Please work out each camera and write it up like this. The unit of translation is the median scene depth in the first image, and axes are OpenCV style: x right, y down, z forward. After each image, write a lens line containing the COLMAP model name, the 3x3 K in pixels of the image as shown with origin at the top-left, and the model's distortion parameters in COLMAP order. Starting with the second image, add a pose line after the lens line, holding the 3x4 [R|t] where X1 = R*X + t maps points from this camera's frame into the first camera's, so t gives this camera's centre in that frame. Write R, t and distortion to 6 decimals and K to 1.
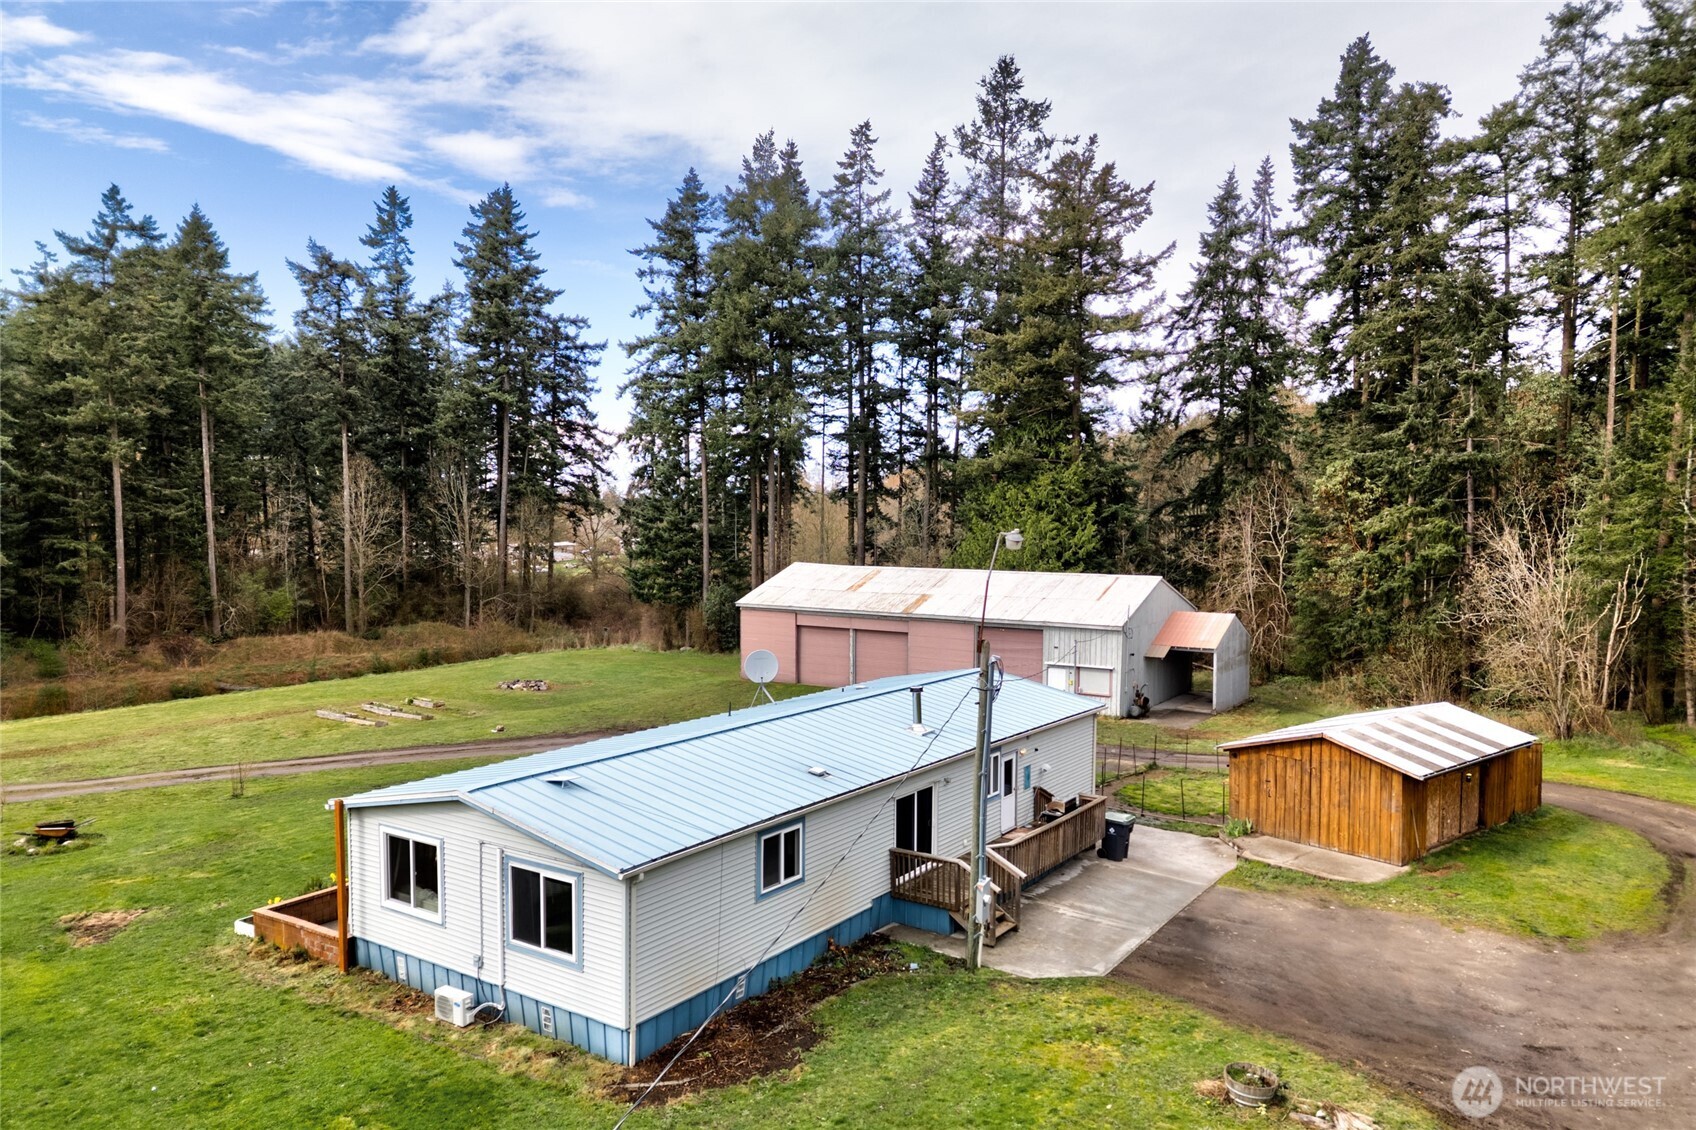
lens RADIAL K [[1063.8, 0, 846.7], [0, 1063.8, 565.4], [0, 0, 1]] dist [0.008526, -0.000032]
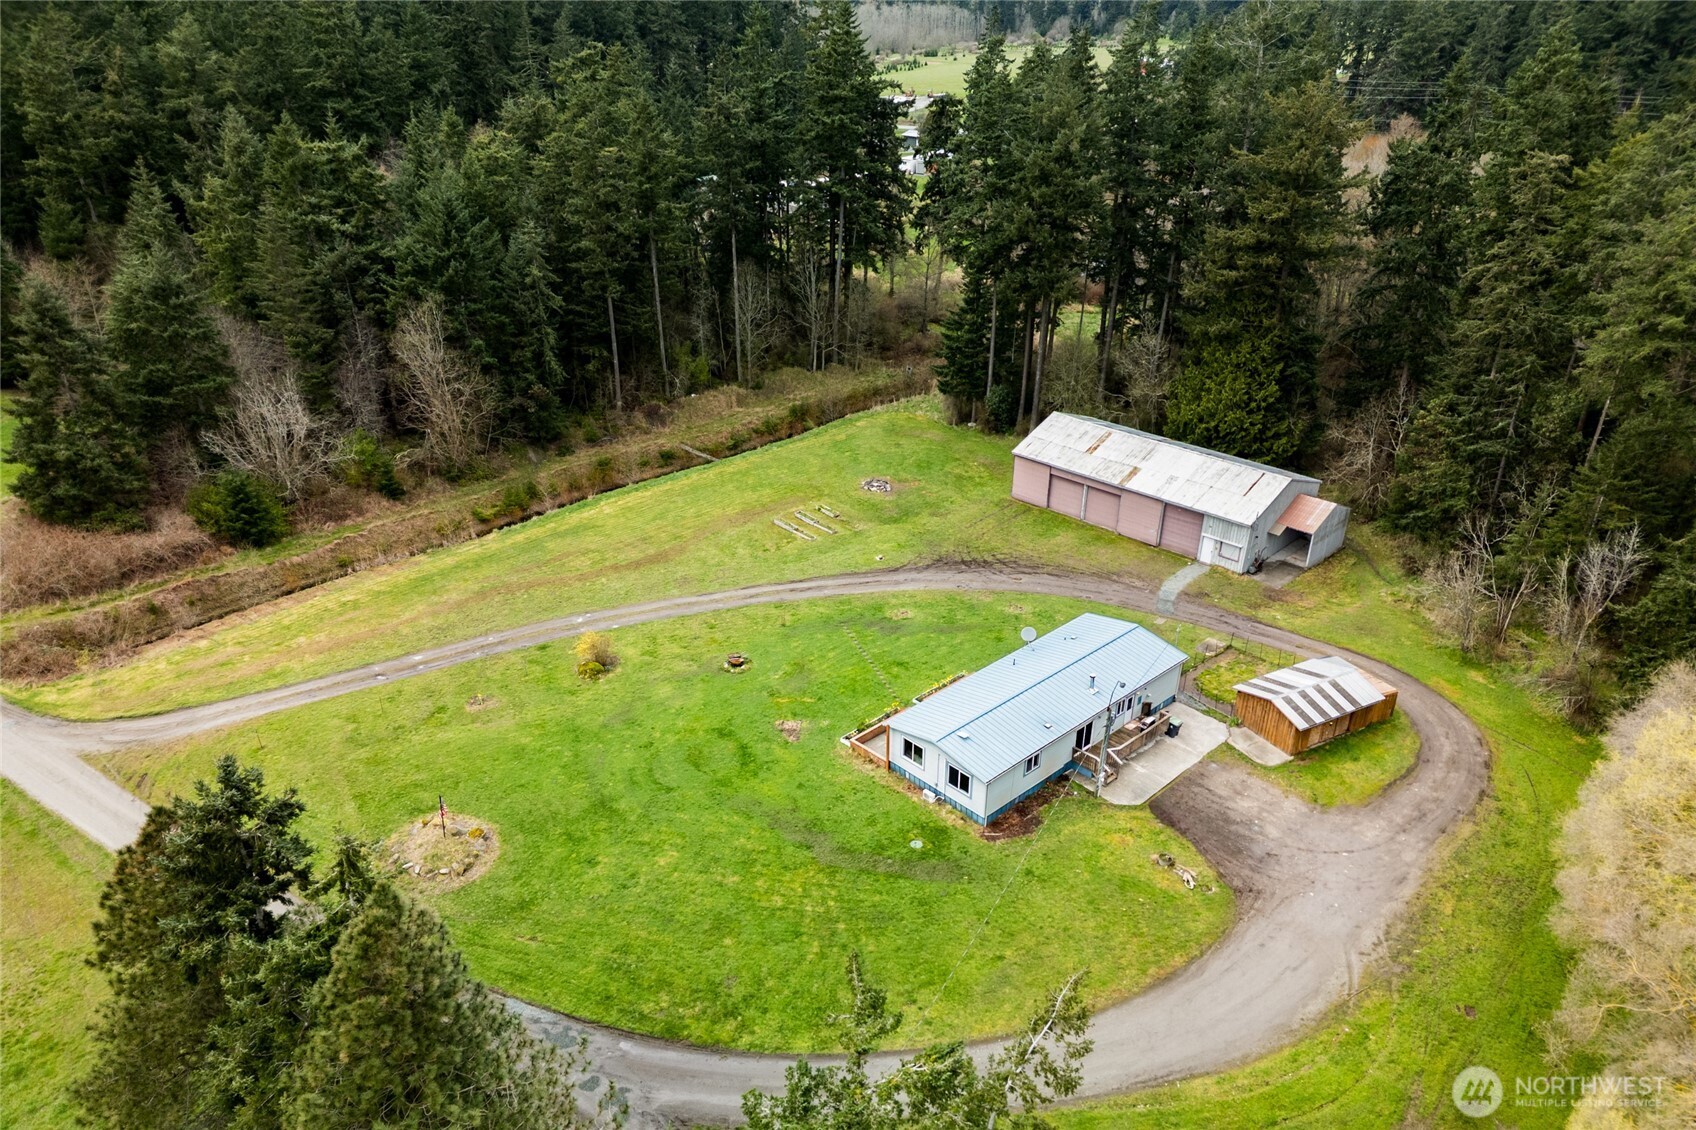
lens RADIAL K [[1063.8, 0, 848.4], [0, 1063.8, 565.1], [0, 0, 1]] dist [0.008526, -0.000032]
pose [[0.974083, 0.099784, -0.202993, -0.011831], [0.001380, 0.894798, 0.446468, -1.335149], [0.226188, -0.435177, 0.871470, -1.274205]]
